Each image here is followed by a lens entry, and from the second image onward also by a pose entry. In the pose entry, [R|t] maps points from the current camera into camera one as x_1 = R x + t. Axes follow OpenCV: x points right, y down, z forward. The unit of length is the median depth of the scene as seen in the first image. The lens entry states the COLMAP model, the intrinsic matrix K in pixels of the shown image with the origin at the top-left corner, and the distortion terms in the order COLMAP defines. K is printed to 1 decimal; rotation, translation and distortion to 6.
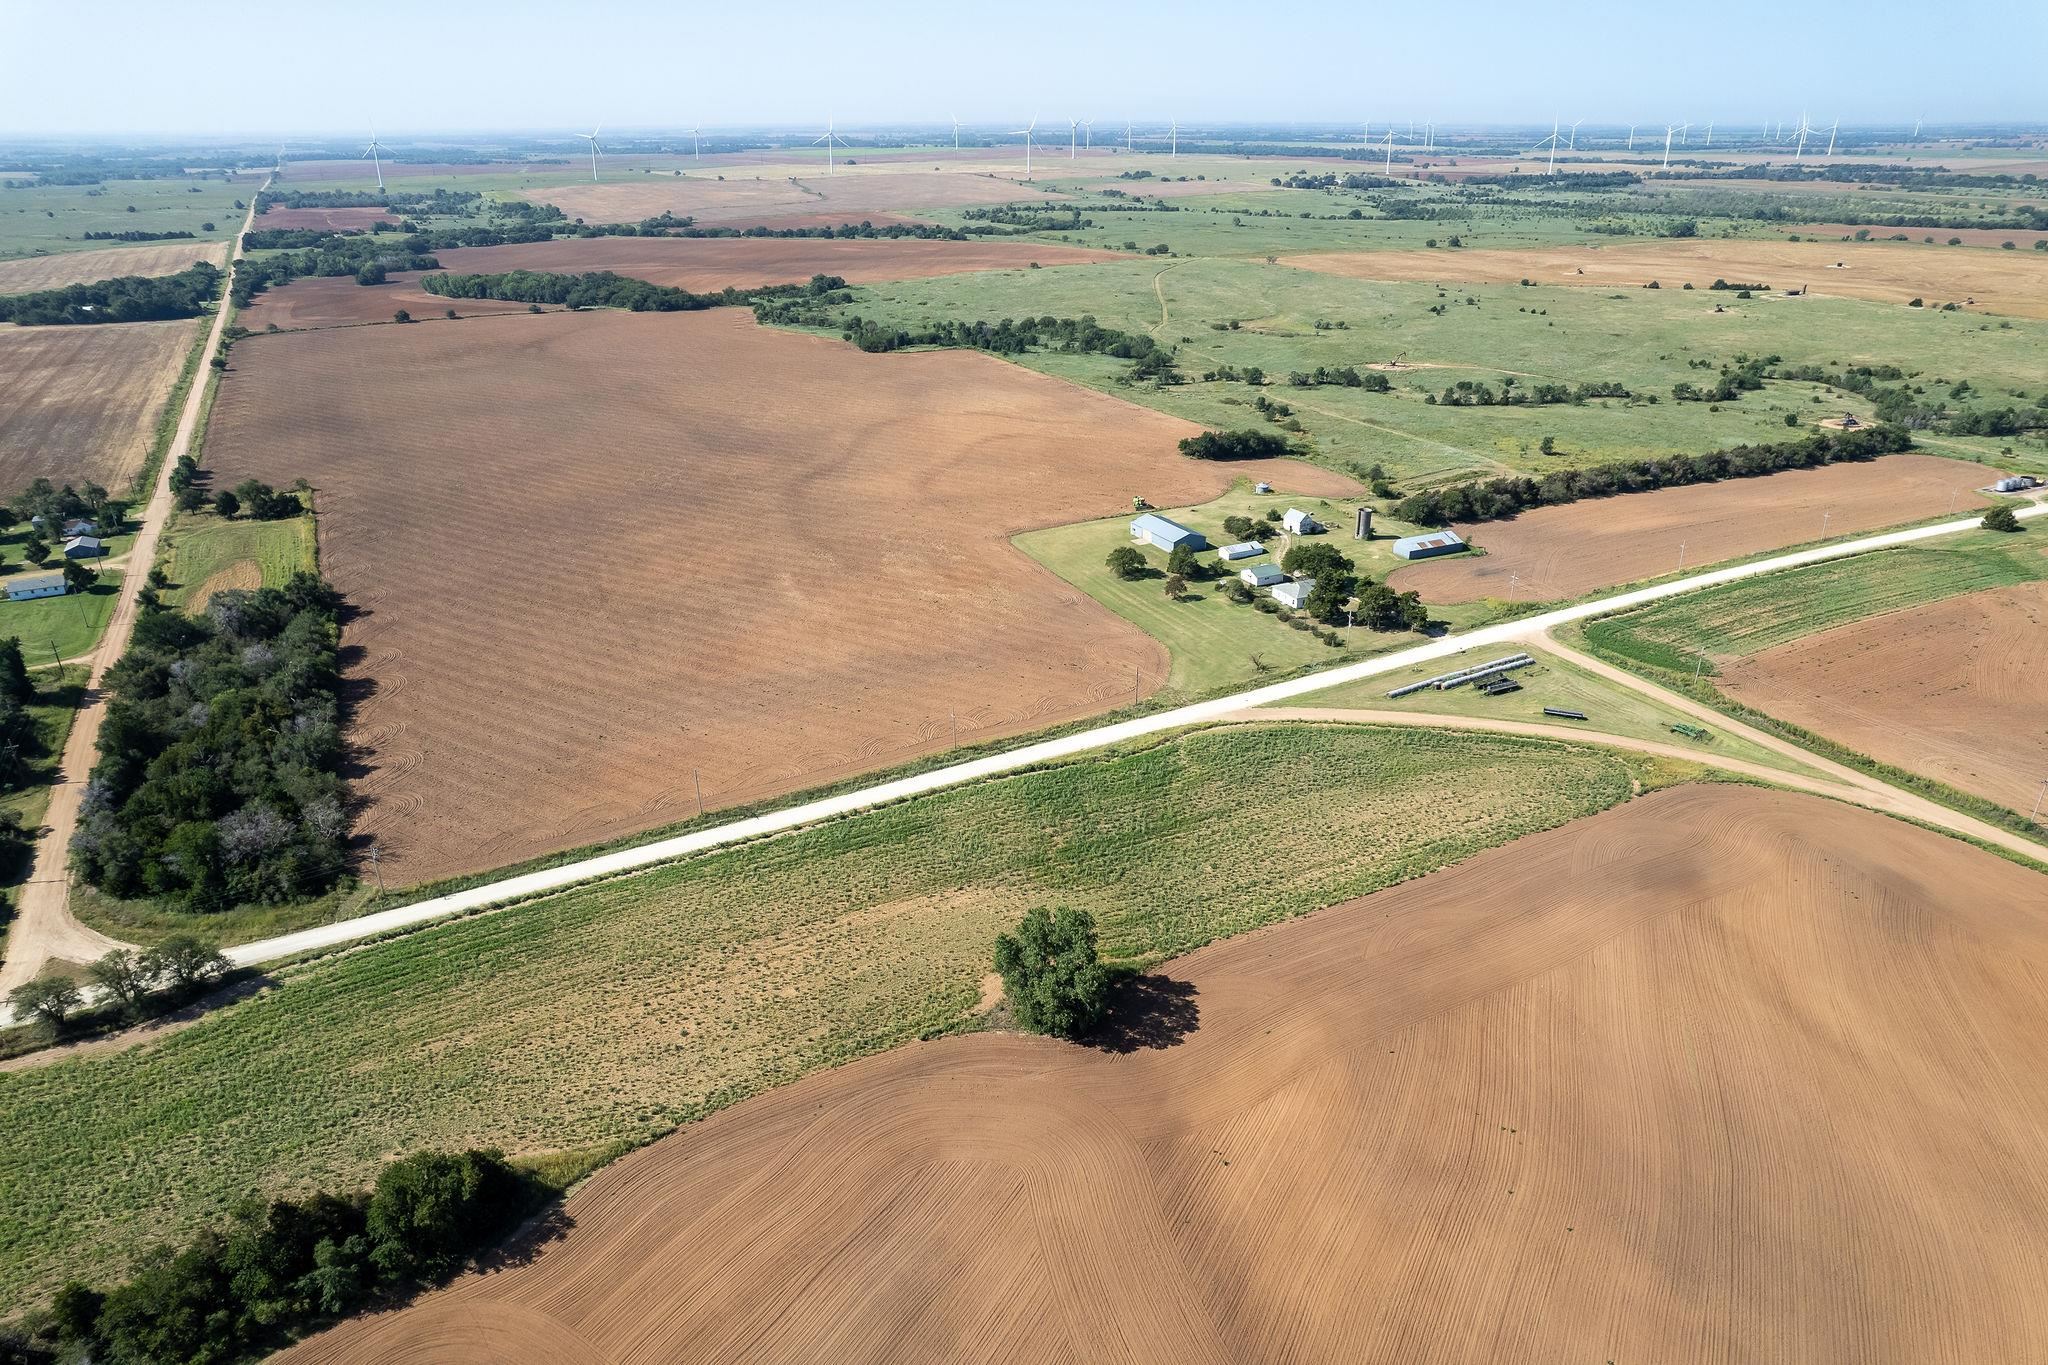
lens RADIAL K [[1310.1, 0, 1020.1], [0, 1310.1, 683.7], [0, 0, 1]] dist [-0.073129, 0.062383]
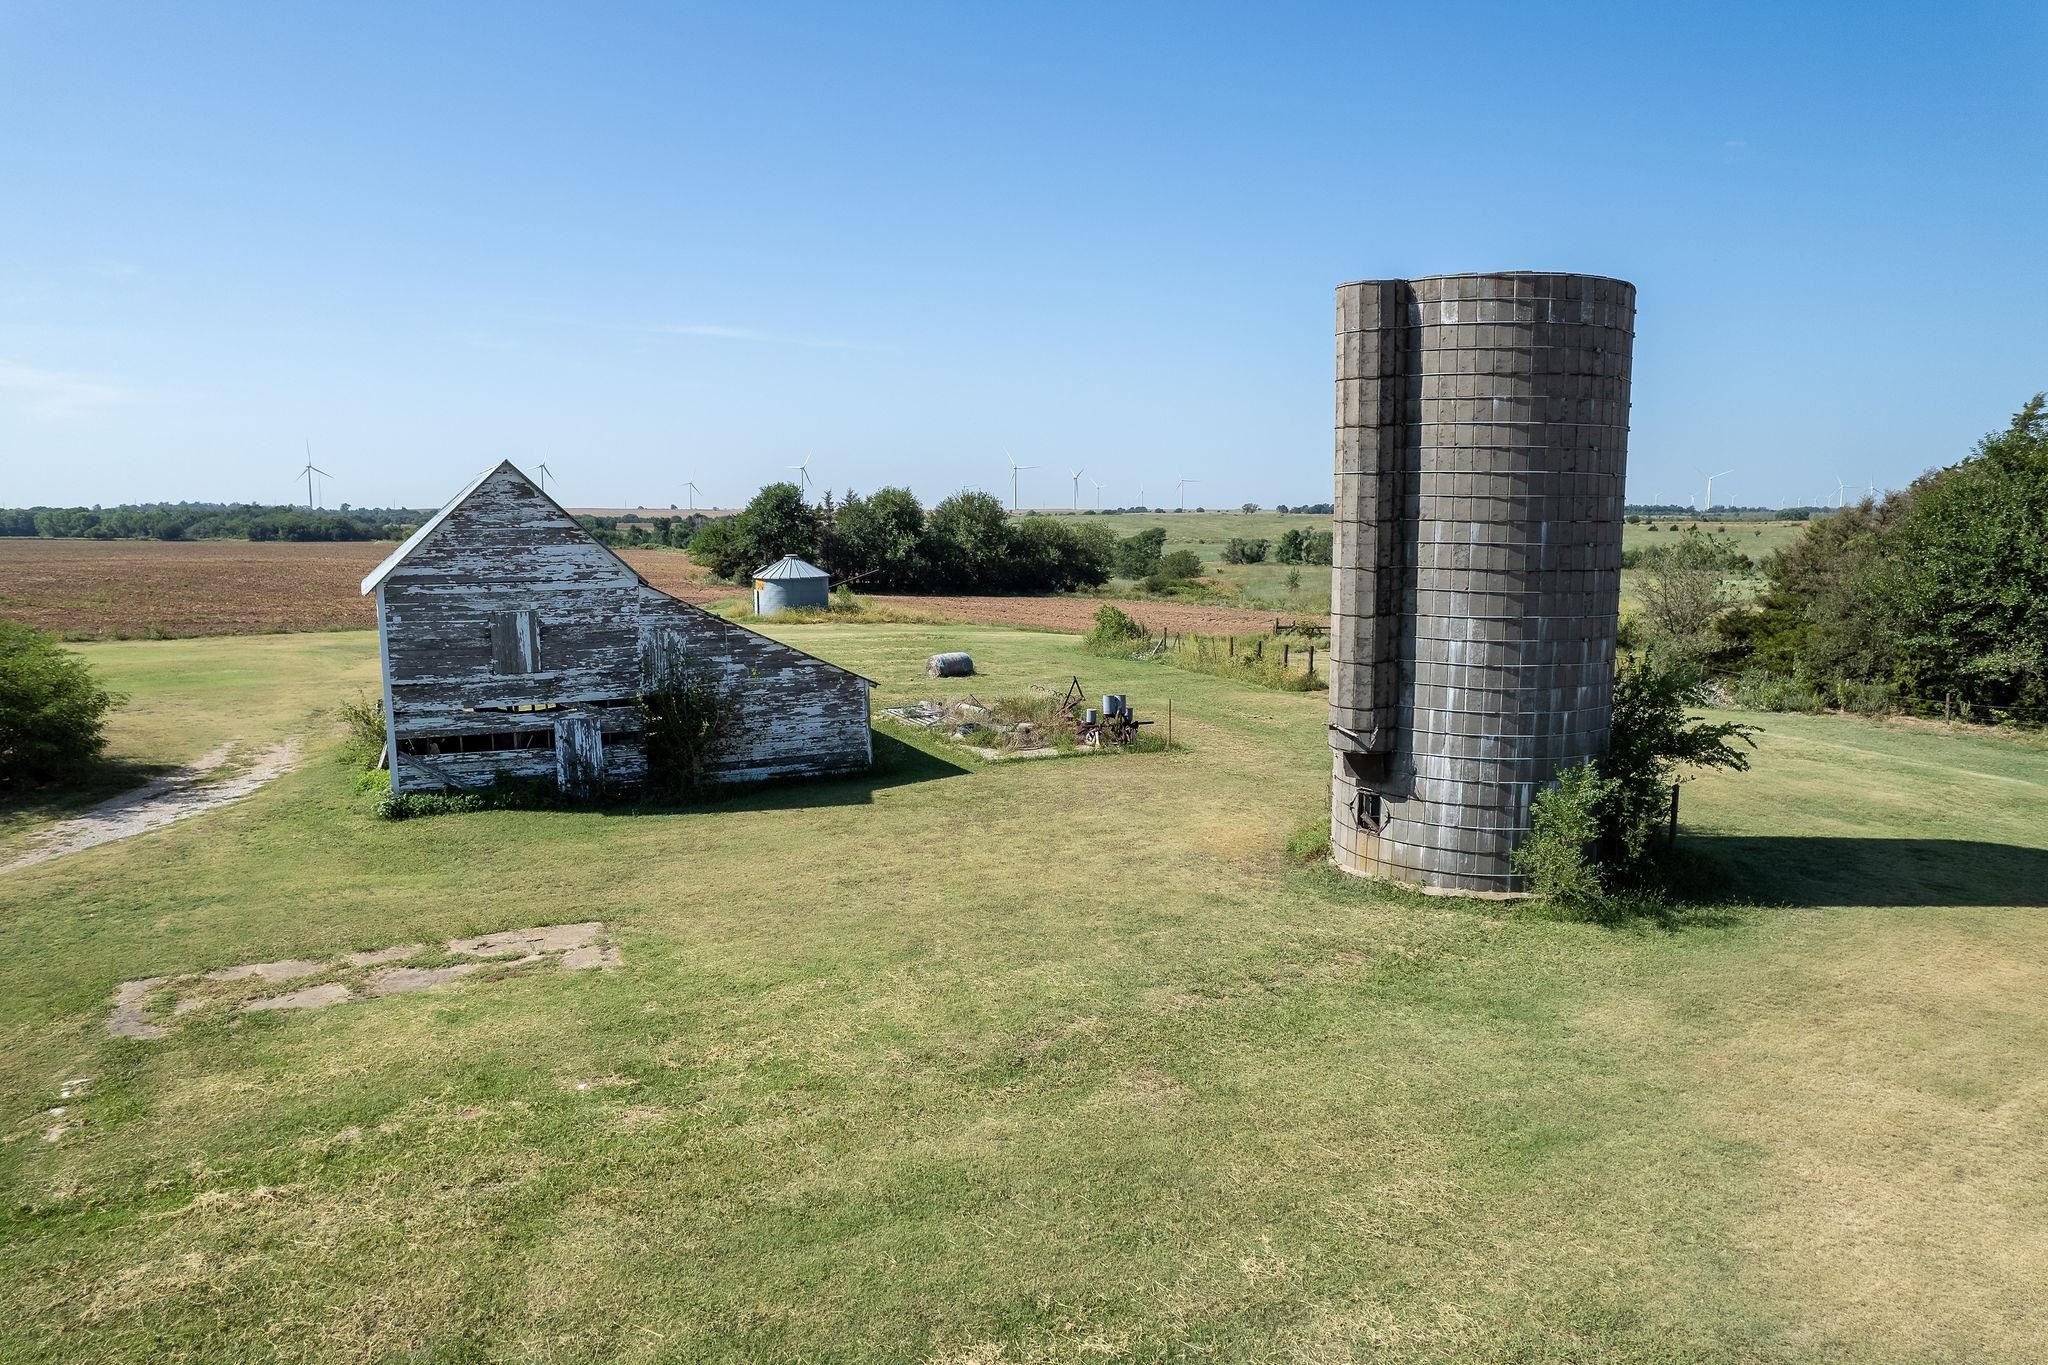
lens RADIAL K [[1310.1, 0, 1016.5], [0, 1310.1, 685.6], [0, 0, 1]] dist [-0.073129, 0.062383]
pose [[0.999472, 0.011842, -0.030266, 0.150384], [-0.019809, 0.960249, -0.278441, -0.063472], [0.025766, 0.278894, 0.959976, 0.579110]]
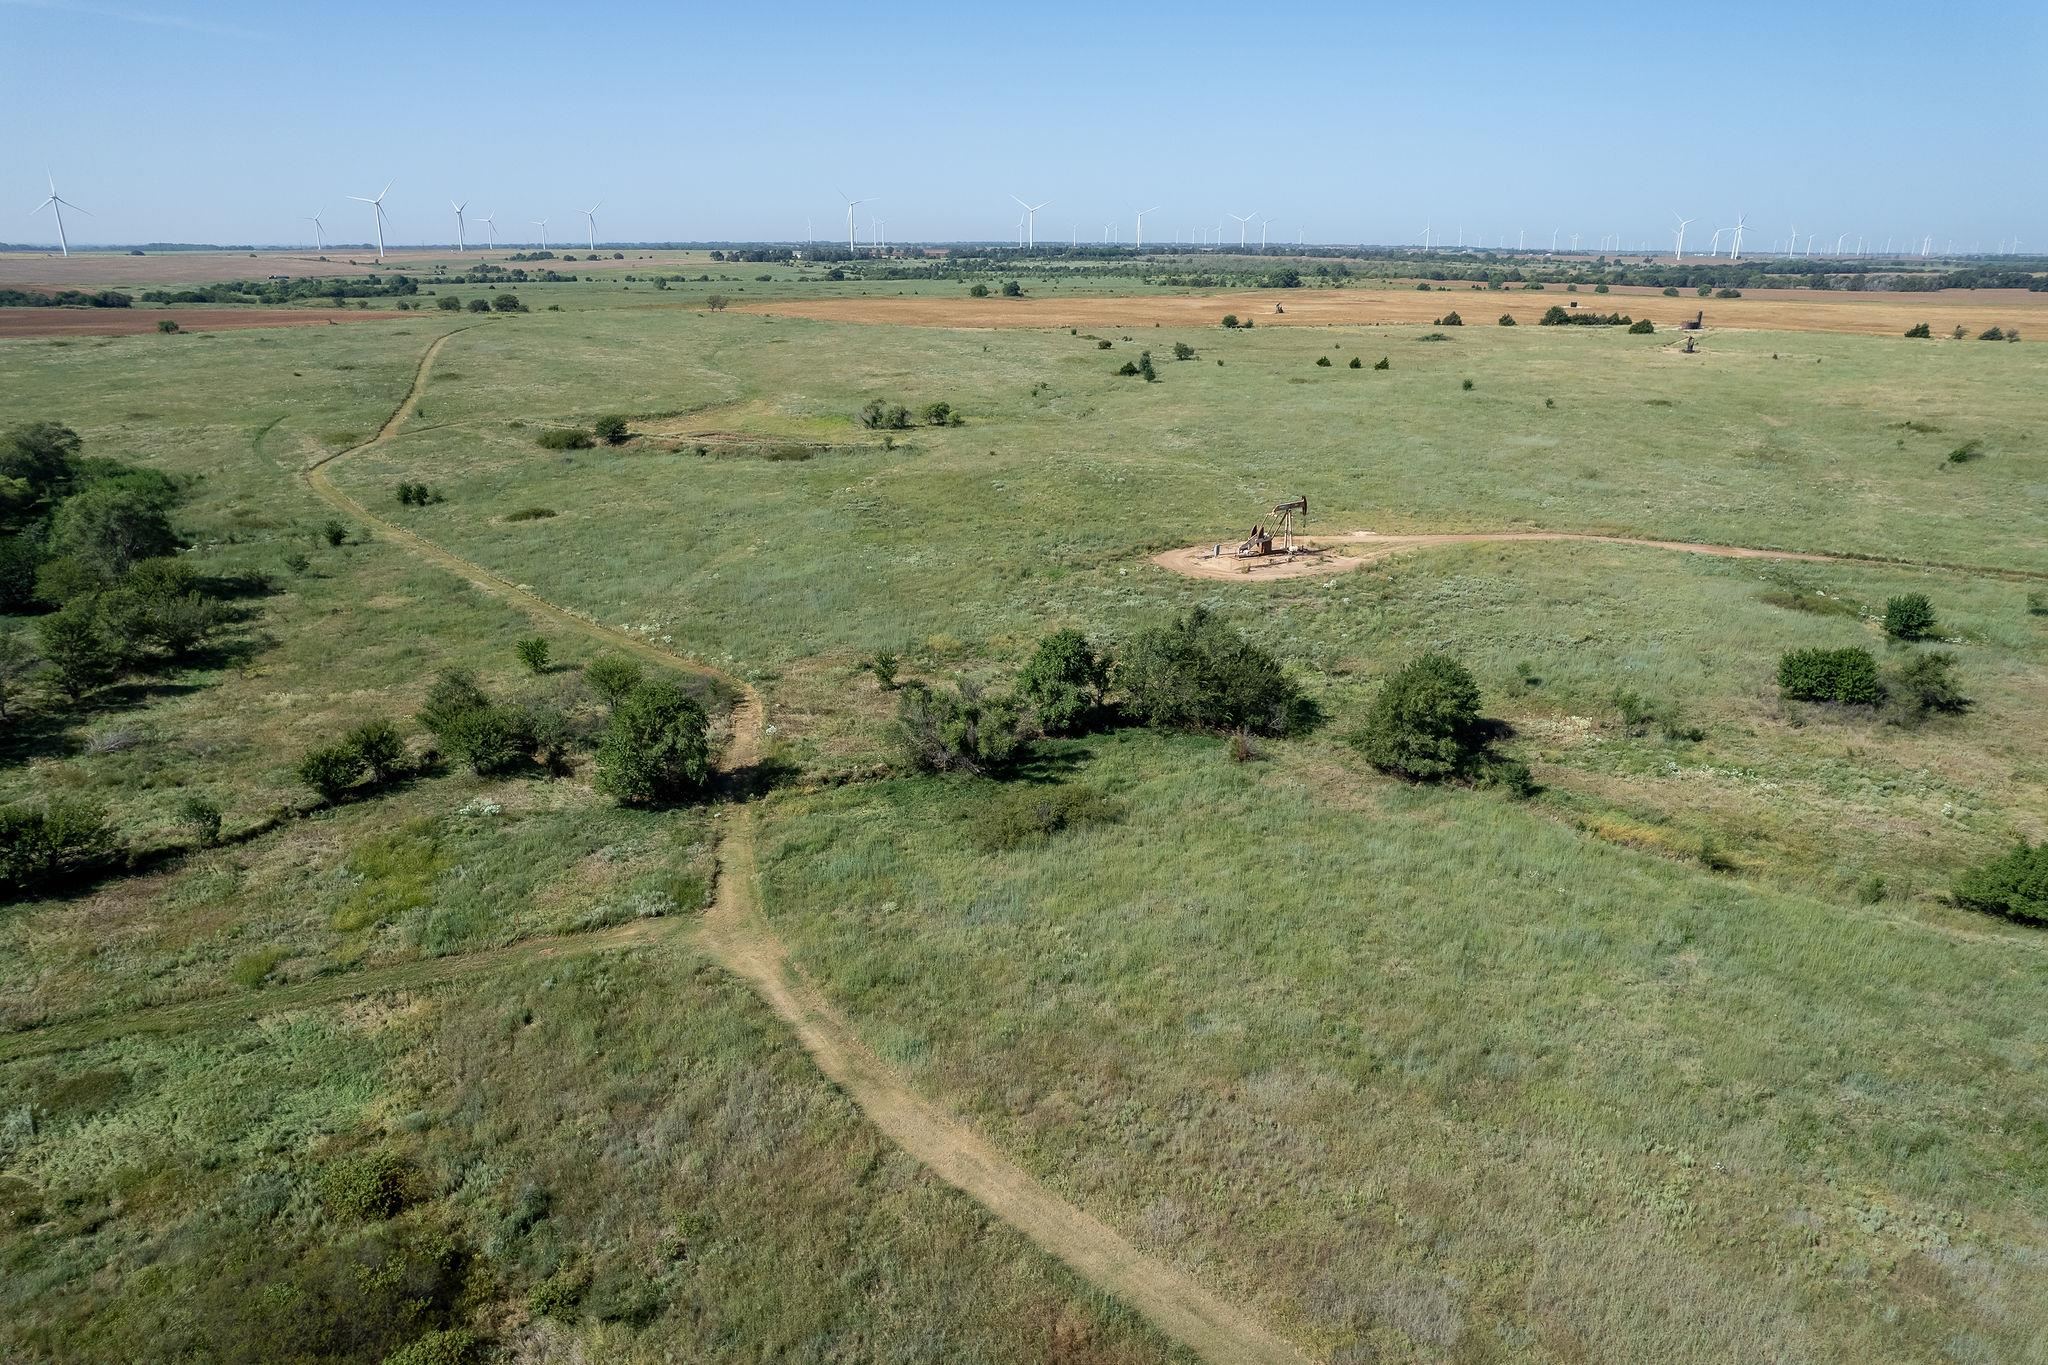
lens RADIAL K [[1310.1, 0, 1020.9], [0, 1310.1, 680.2], [0, 0, 1]] dist [-0.073129, 0.062383]
pose [[0.921117, -0.115198, 0.371850, 0.165194], [0.147371, 0.987309, -0.059191, -0.230465], [-0.360312, 0.109321, 0.926404, 0.855281]]
